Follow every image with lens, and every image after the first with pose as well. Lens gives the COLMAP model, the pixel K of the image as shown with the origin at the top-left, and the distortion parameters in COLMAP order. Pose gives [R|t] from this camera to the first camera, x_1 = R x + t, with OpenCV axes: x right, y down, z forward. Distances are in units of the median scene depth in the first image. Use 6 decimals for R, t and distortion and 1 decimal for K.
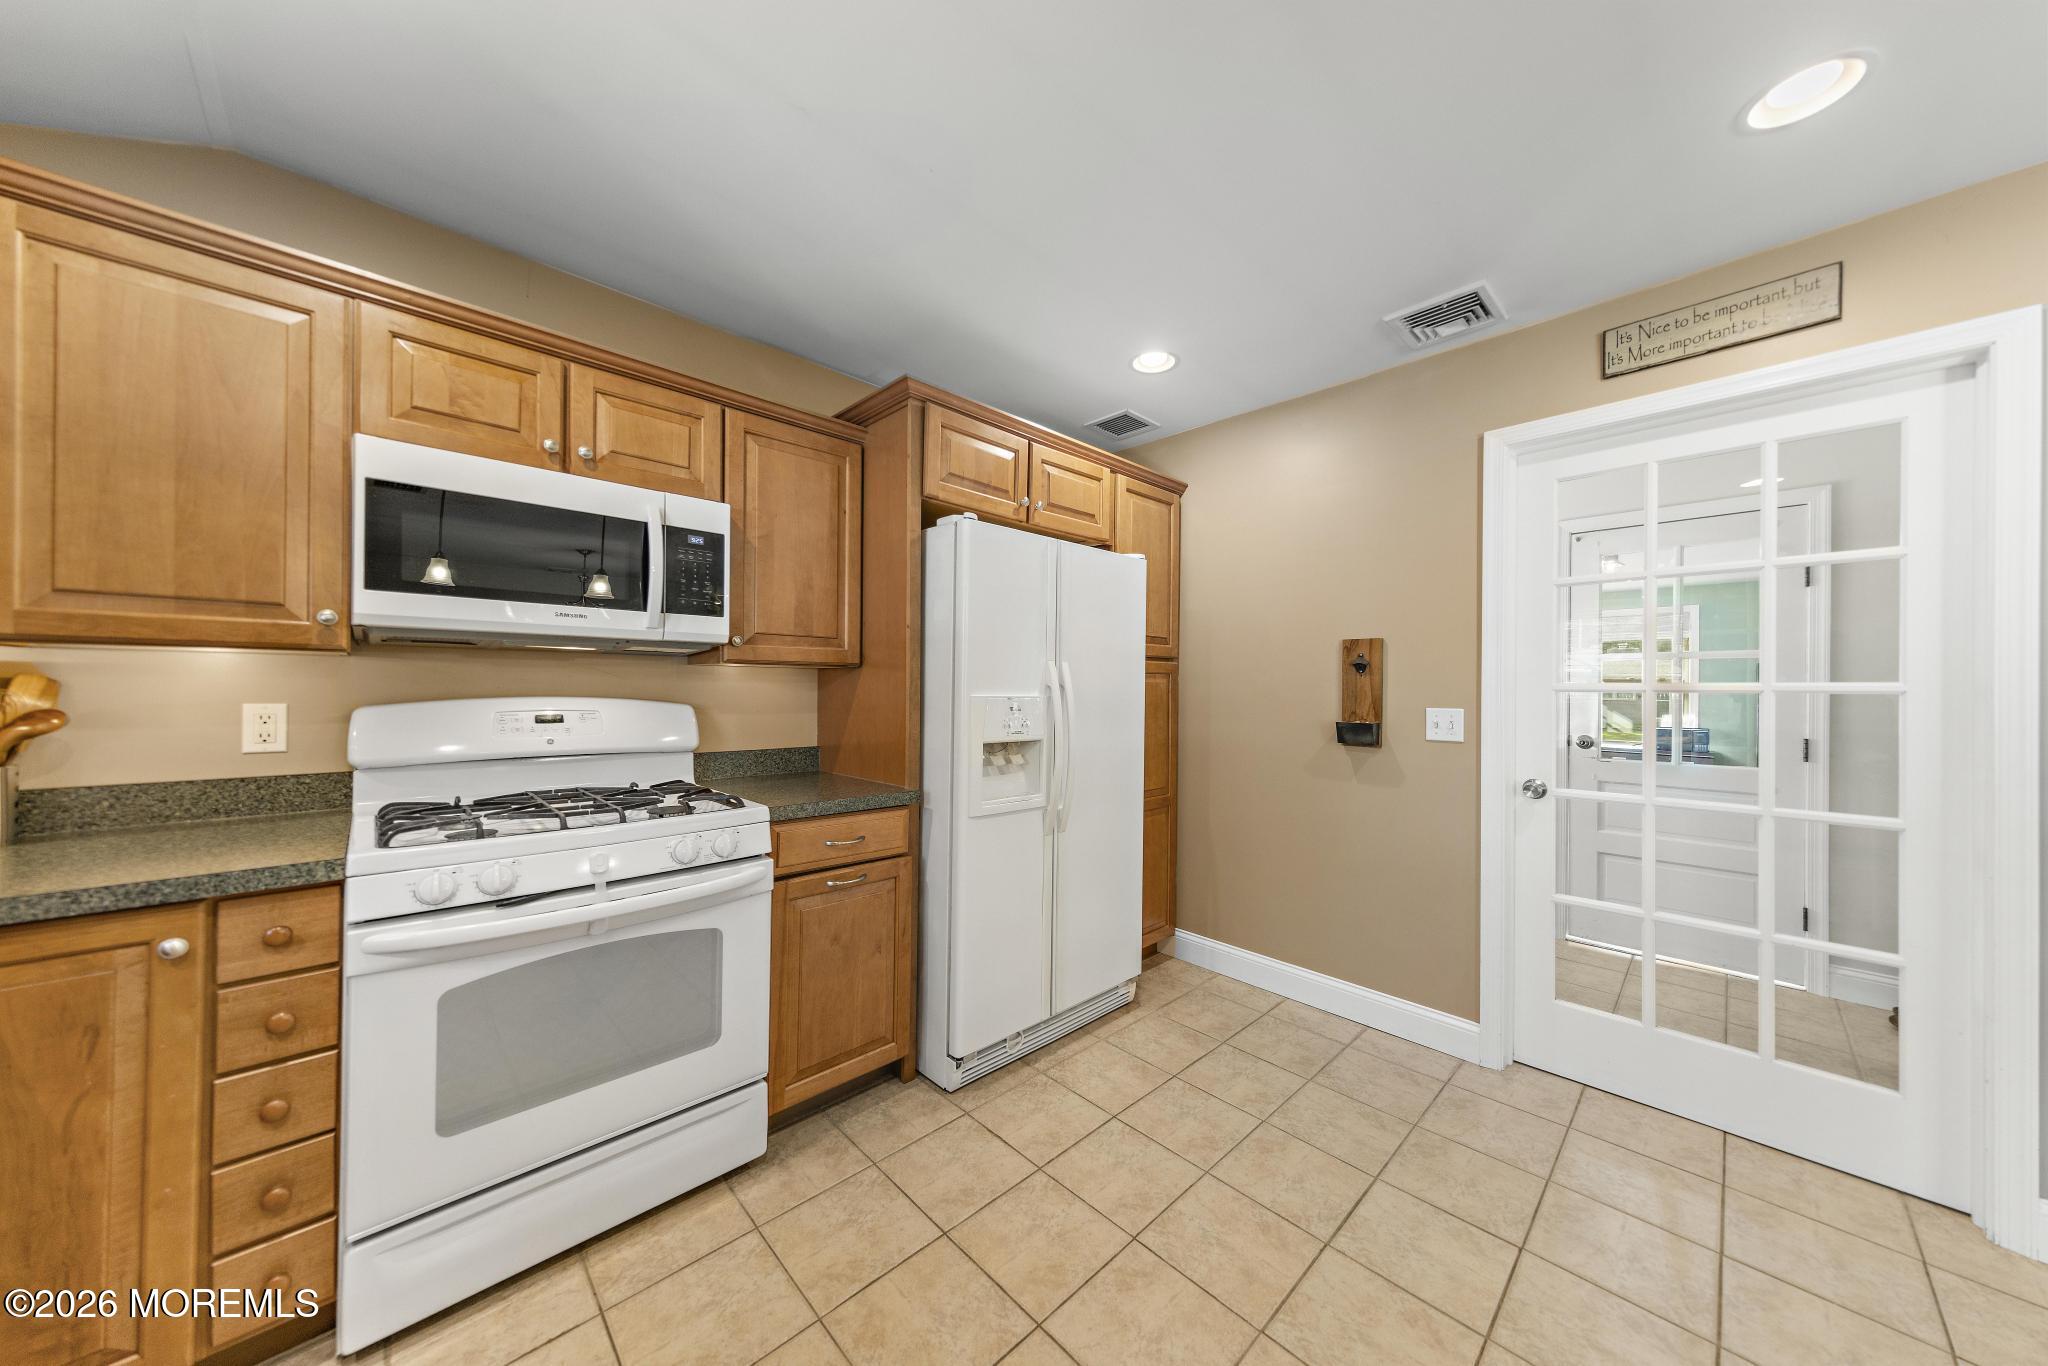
lens RADIAL K [[676.5, 0, 1030.9], [0, 676.5, 684.7], [0, 0, 1]] dist [0.005071, -0.000758]
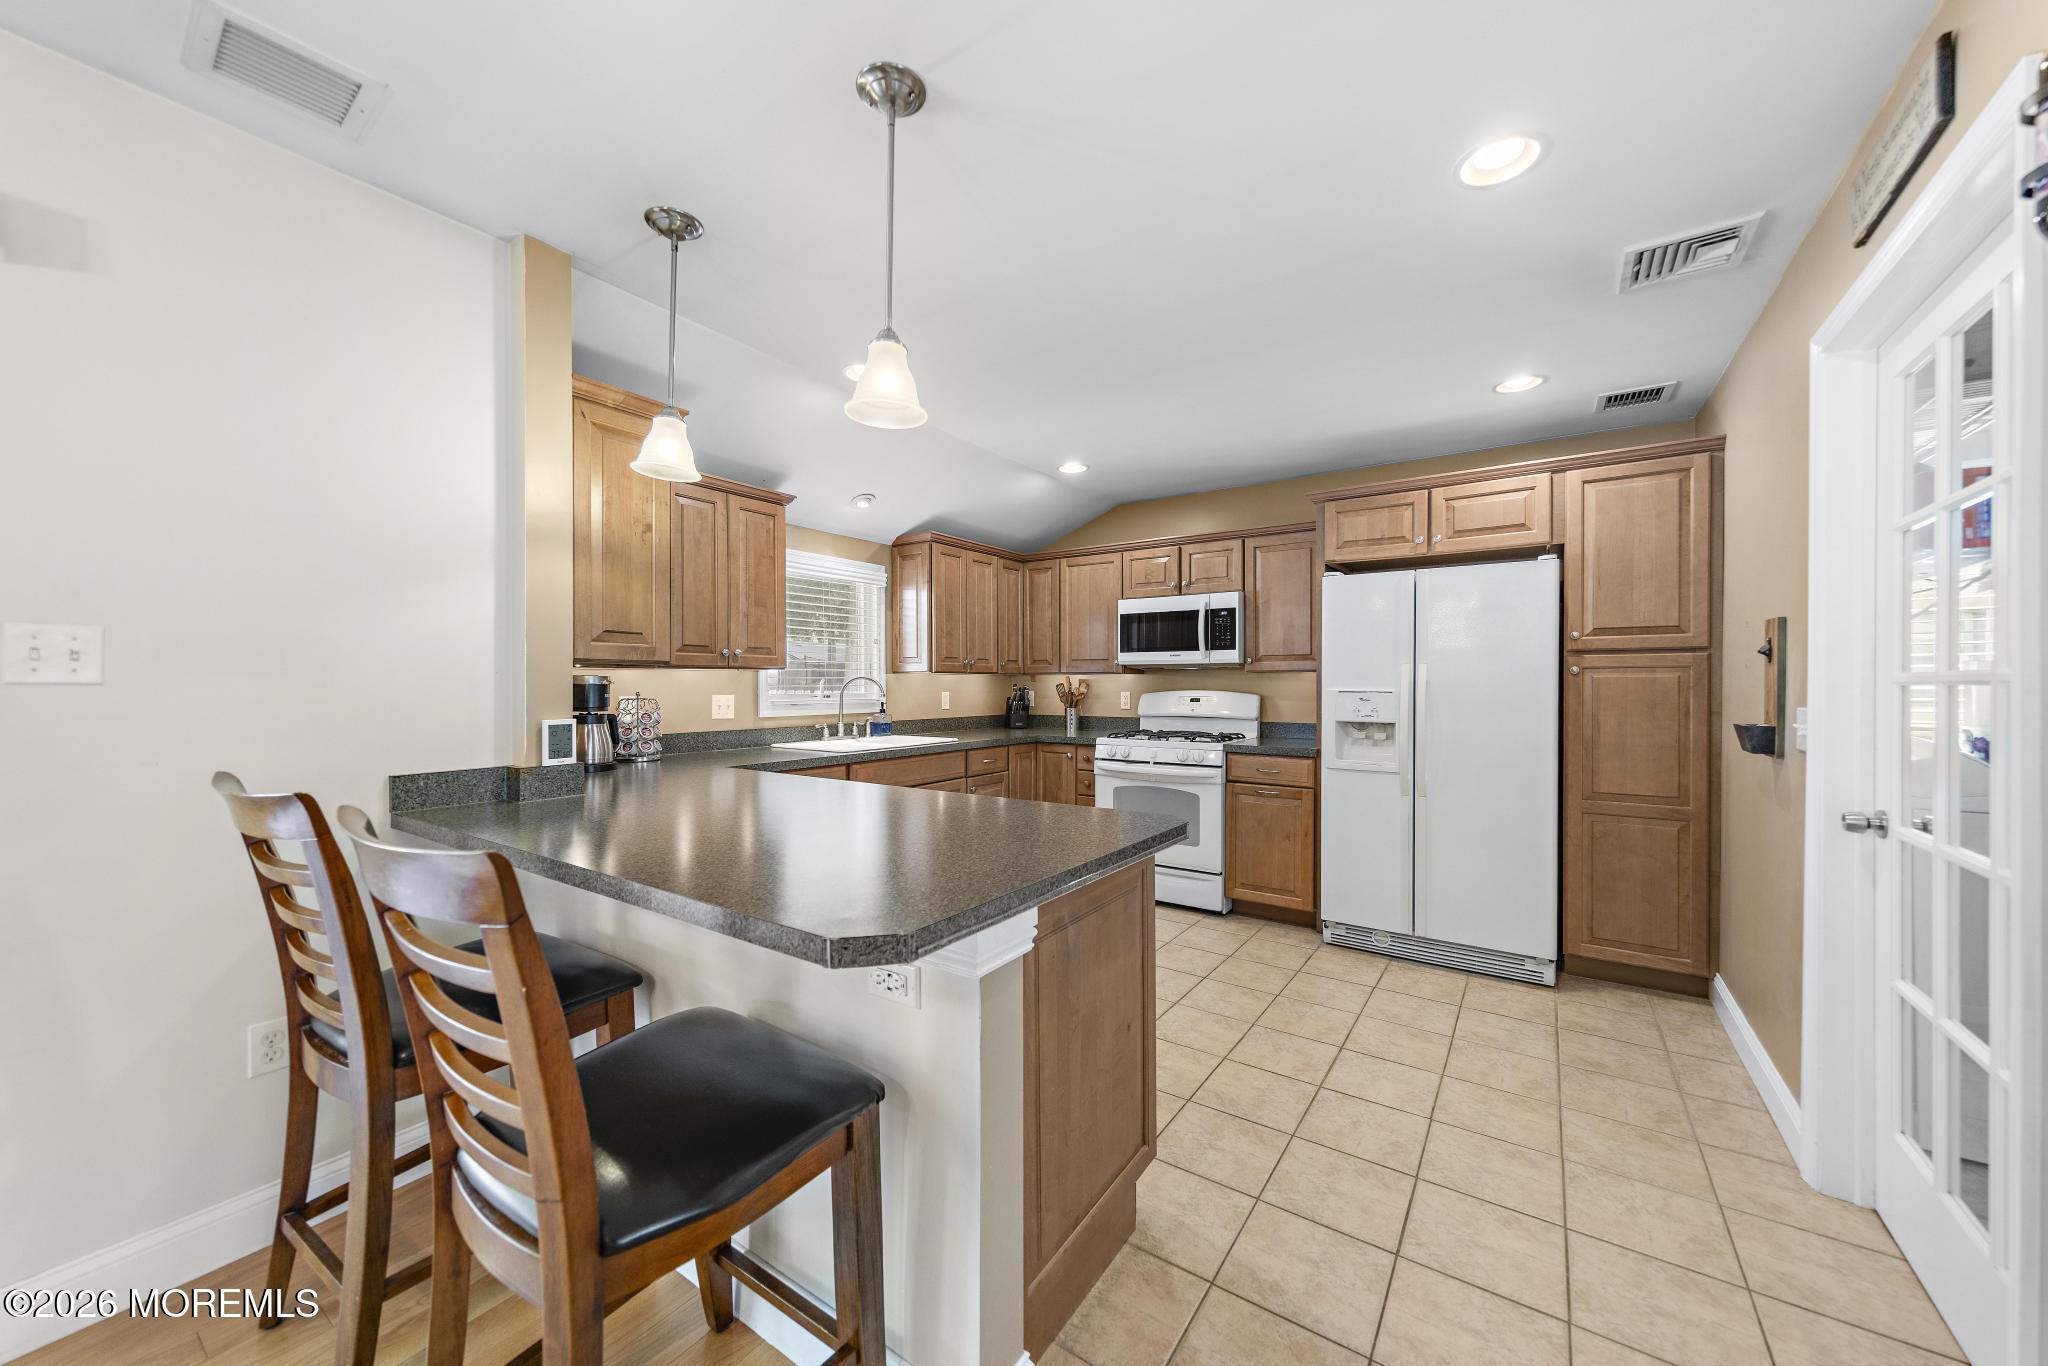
lens RADIAL K [[729.4, 0, 1024.7], [0, 729.4, 686.9], [0, 0, 1]] dist [-0.000930, -0.000205]
pose [[0.194120, -0.003849, -0.980970, 1.520169], [0.005830, 0.999979, -0.002770, 0.010407], [0.980960, -0.005182, 0.194138, -0.011308]]
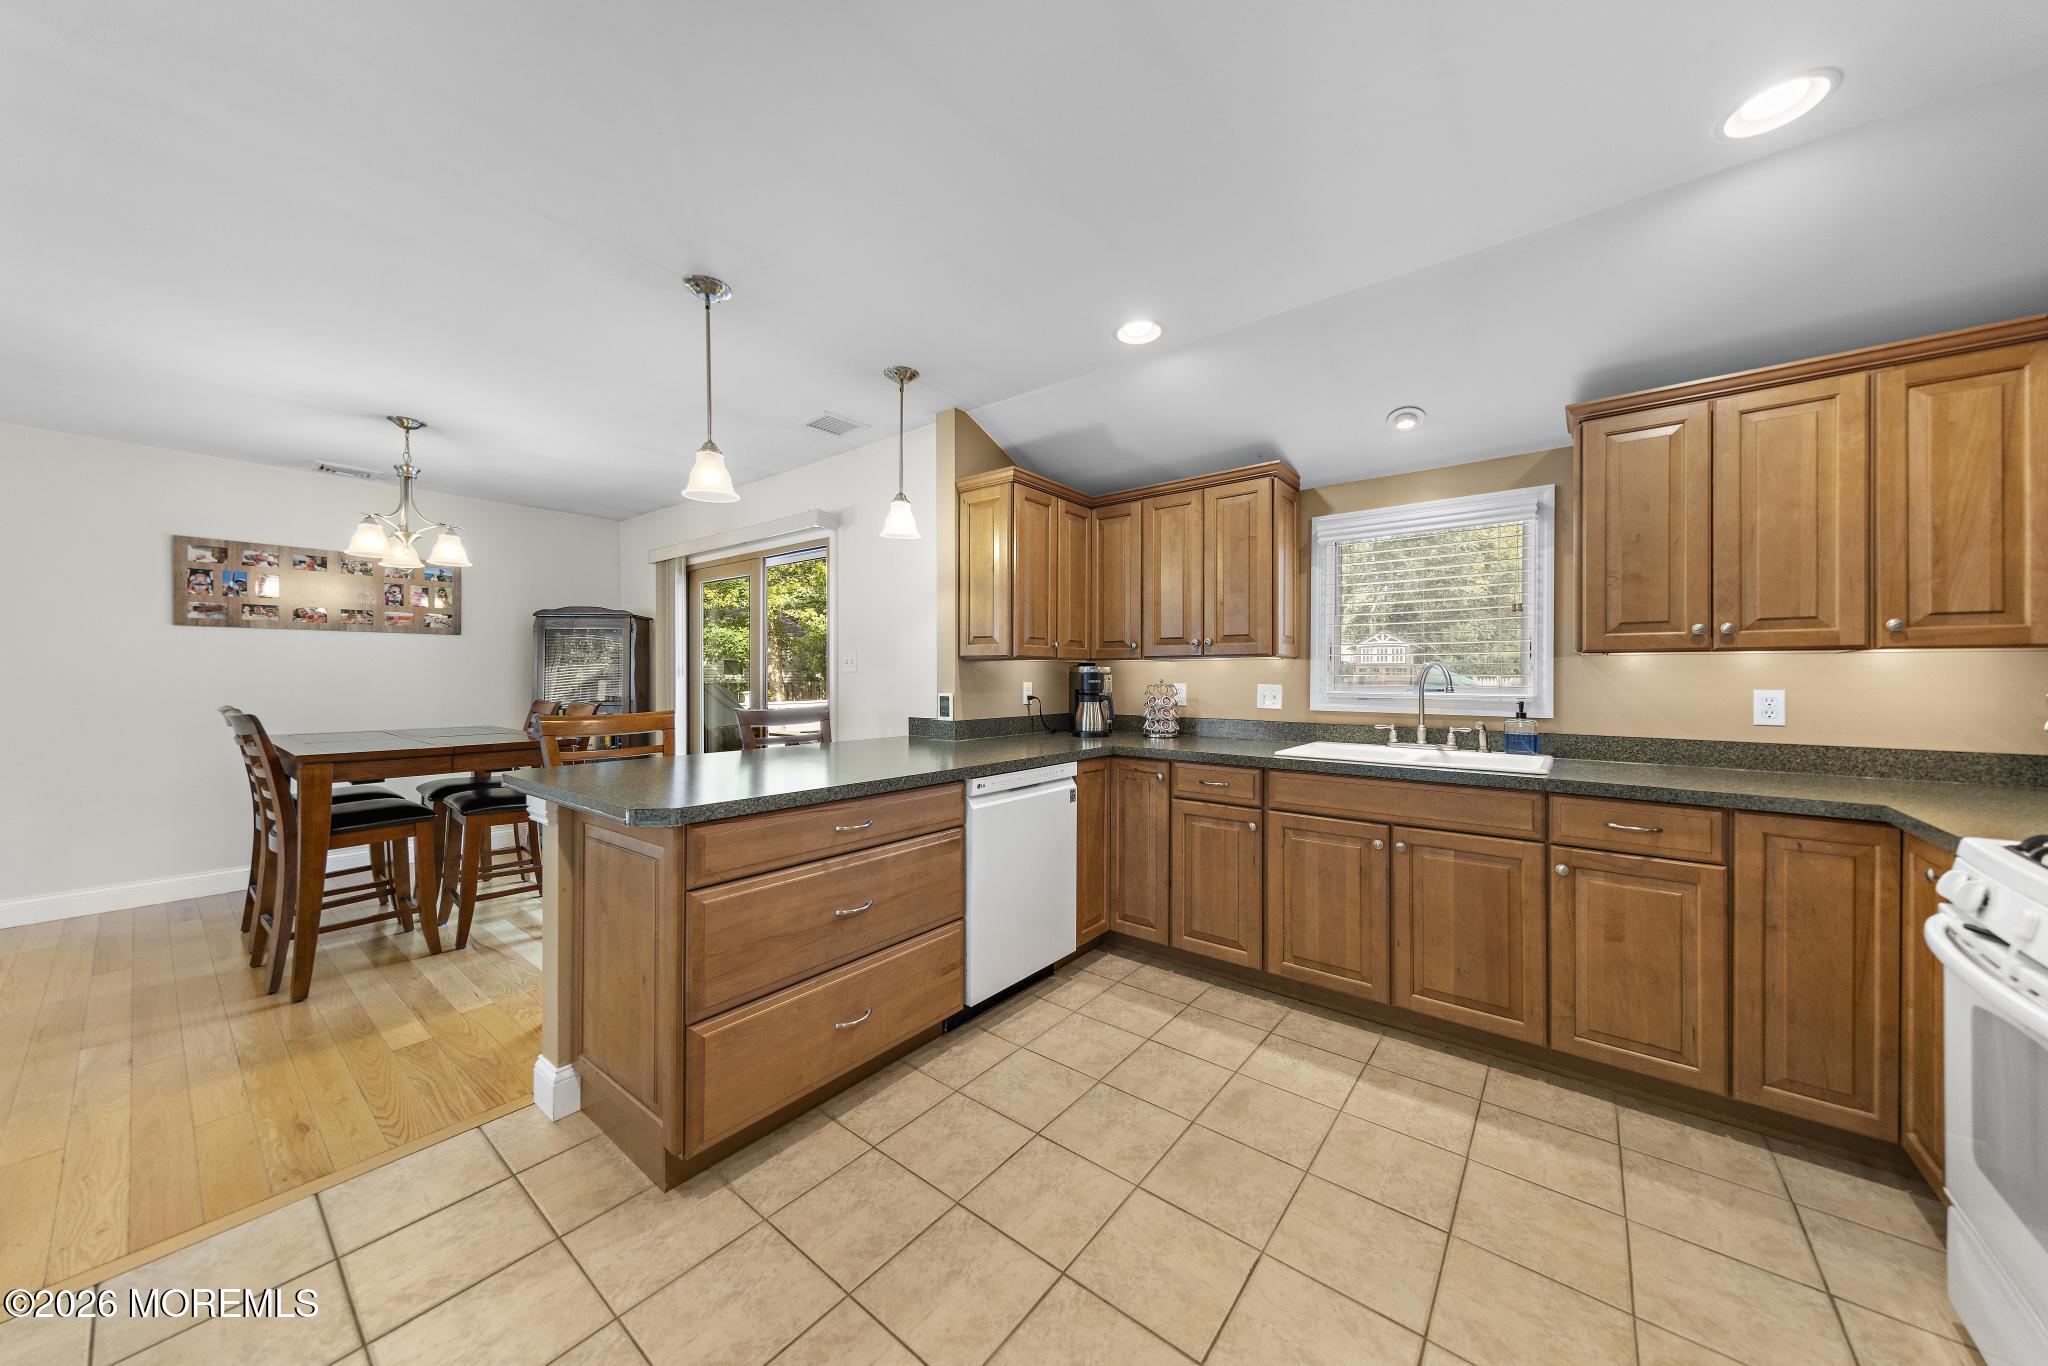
lens RADIAL K [[676.5, 0, 1037.0], [0, 676.5, 678.5], [0, 0, 1]] dist [0.005071, -0.000758]
pose [[-0.989832, -0.011284, -0.141793, 0.368690], [-0.011136, 0.999936, -0.001837, 0.015916], [0.141804, -0.000240, -0.989895, 1.175203]]
